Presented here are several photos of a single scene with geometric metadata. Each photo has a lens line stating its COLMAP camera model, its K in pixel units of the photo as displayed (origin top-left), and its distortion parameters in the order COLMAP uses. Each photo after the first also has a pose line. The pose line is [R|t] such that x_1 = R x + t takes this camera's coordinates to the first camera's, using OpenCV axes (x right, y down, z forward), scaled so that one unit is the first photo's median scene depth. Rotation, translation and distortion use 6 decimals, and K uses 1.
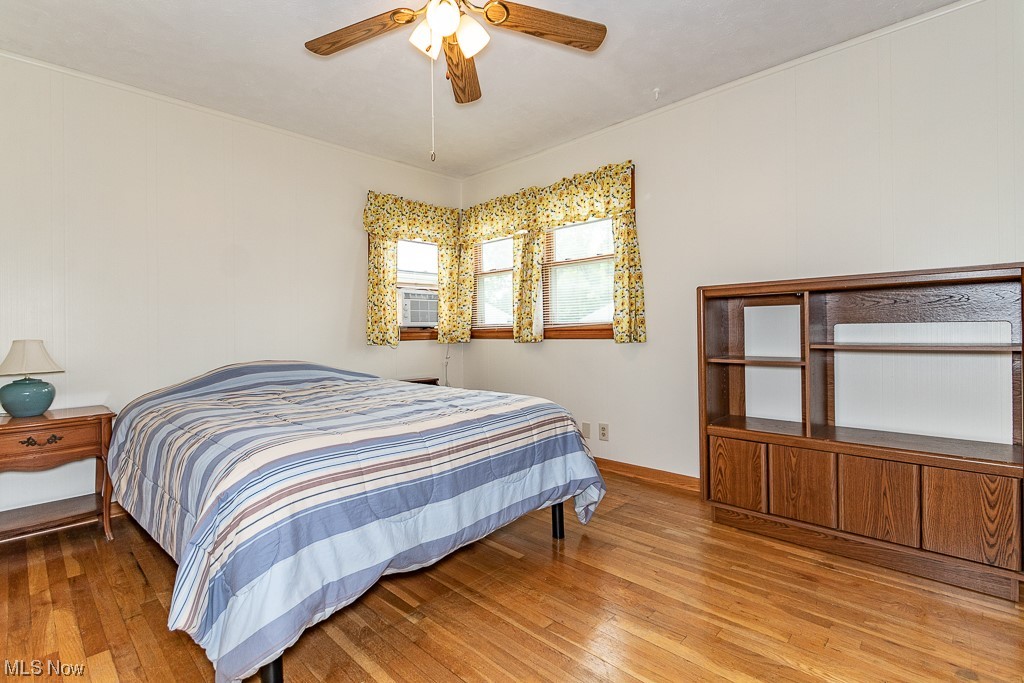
lens RADIAL K [[479.9, 0, 509.4], [0, 479.9, 332.3], [0, 0, 1]] dist [0.000122, 0.000030]
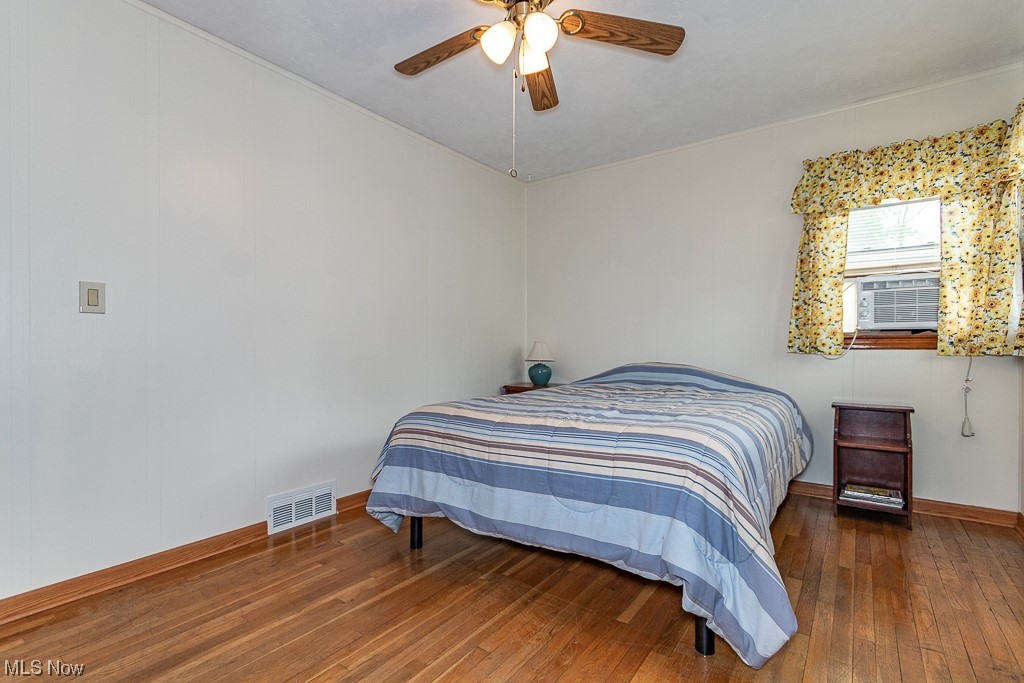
lens RADIAL K [[476.3, 0, 511.7], [0, 476.3, 345.8], [0, 0, 1]] dist [-0.000670, -0.000350]
pose [[0.135392, 0.015312, -0.990674, 0.419876], [-0.003594, 0.999882, 0.014963, 0.003525], [0.990786, 0.001534, 0.135431, 0.391592]]
